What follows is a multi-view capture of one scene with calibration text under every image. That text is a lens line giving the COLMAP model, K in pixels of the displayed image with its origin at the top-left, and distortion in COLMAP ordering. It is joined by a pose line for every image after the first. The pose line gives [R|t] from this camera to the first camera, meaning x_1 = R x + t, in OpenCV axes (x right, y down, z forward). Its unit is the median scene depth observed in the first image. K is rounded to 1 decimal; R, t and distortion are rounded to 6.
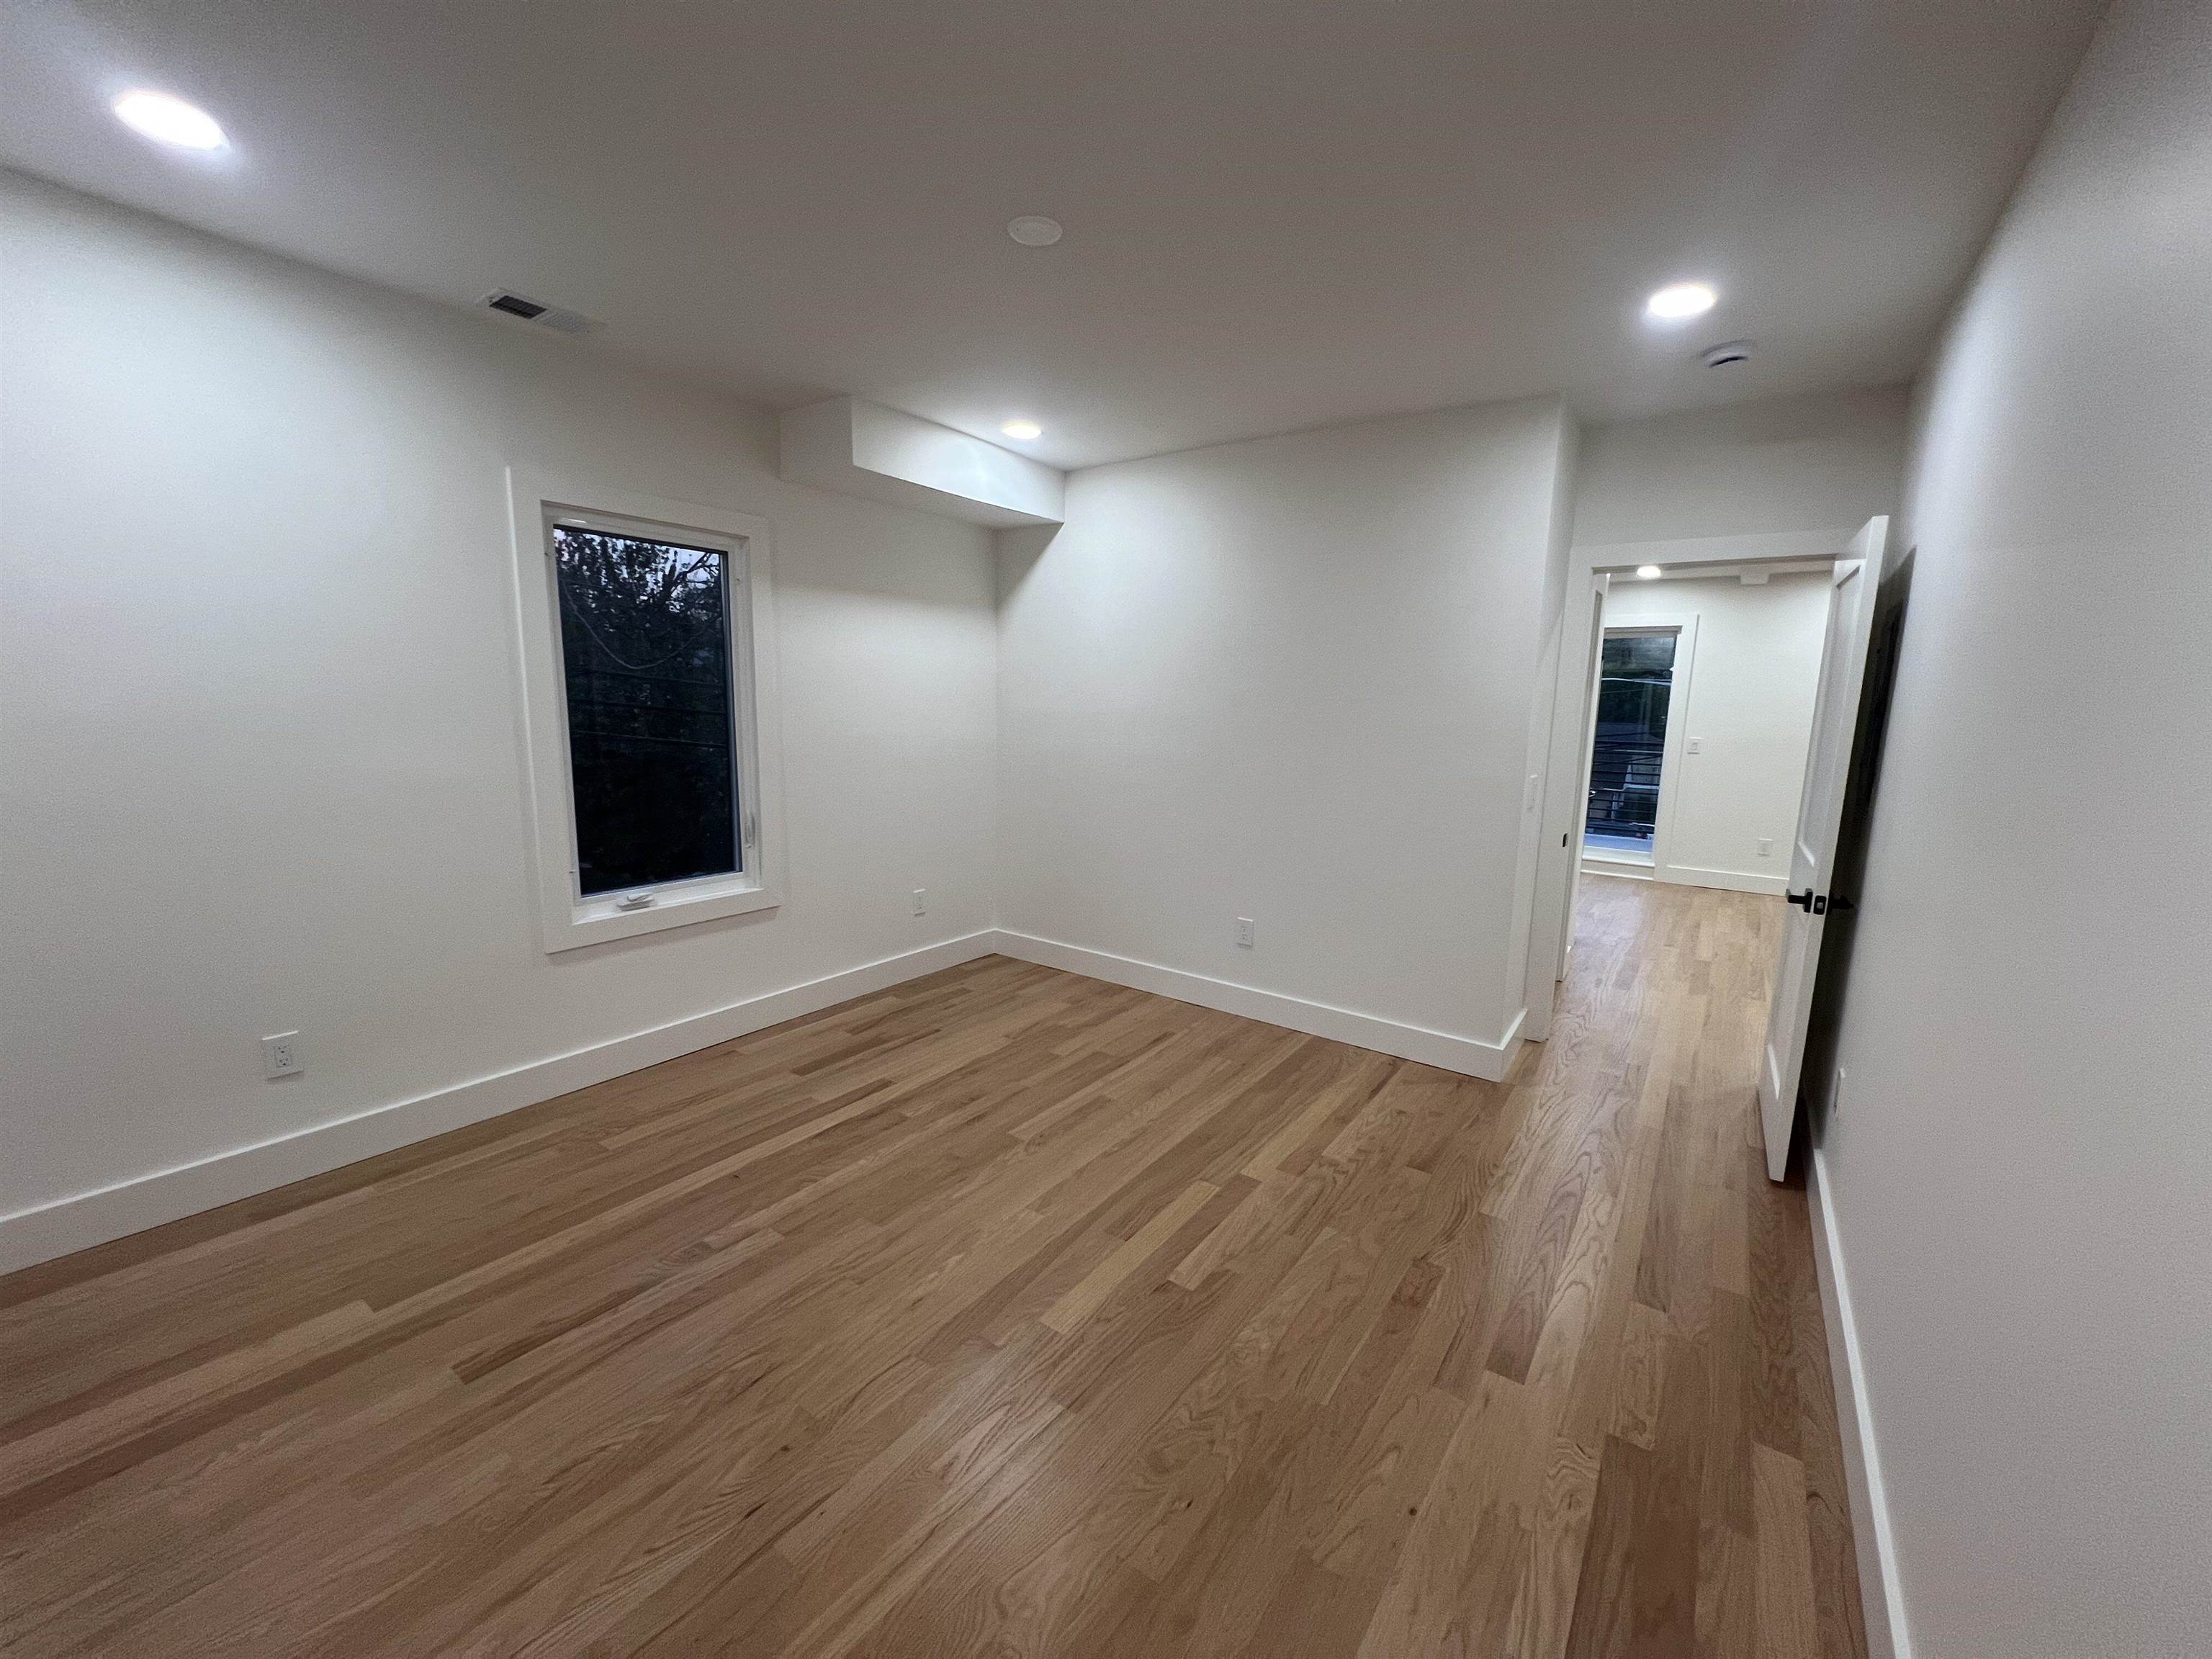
lens RADIAL K [[882.7, 0, 1109.3], [0, 882.7, 835.6], [0, 0, 1]] dist [-0.002504, 0.001043]
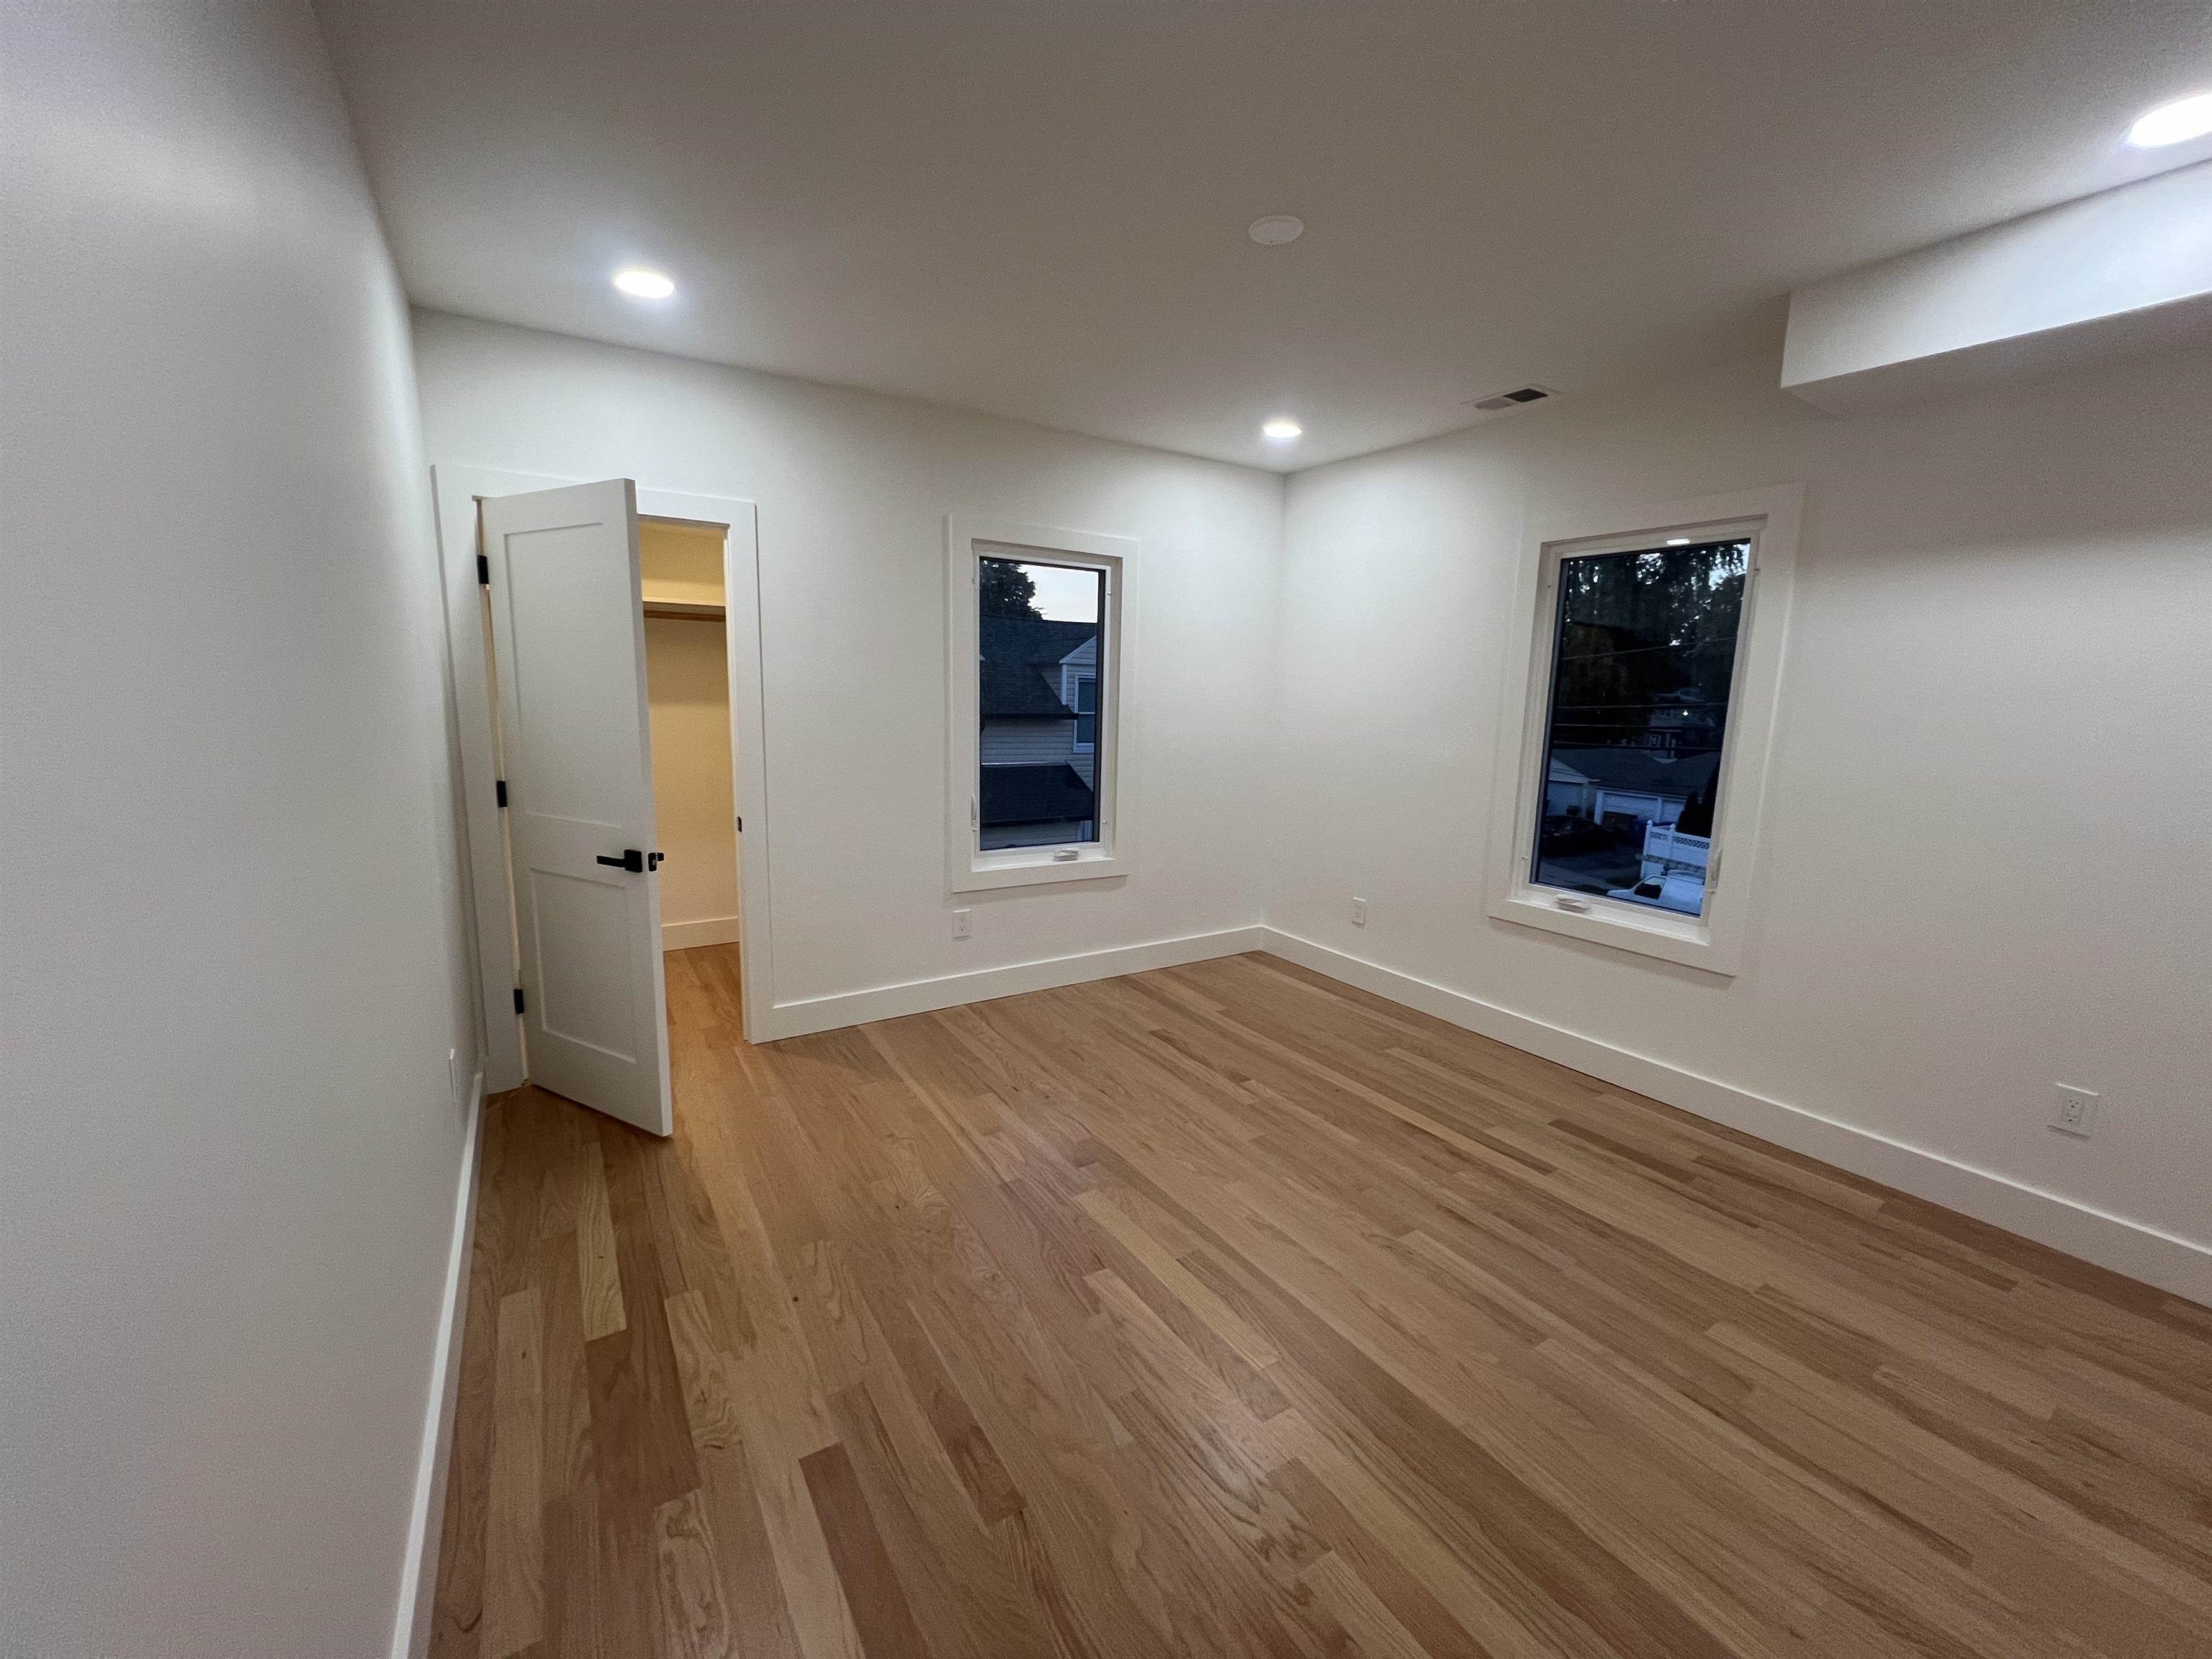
lens RADIAL K [[882.7, 0, 1091.5], [0, 882.7, 834.4], [0, 0, 1]] dist [-0.002504, 0.001043]
pose [[-0.385704, 0.116673, -0.915216, 0.780539], [-0.178377, 0.963826, 0.198044, -0.136388], [0.905215, 0.239640, -0.350939, 1.025505]]
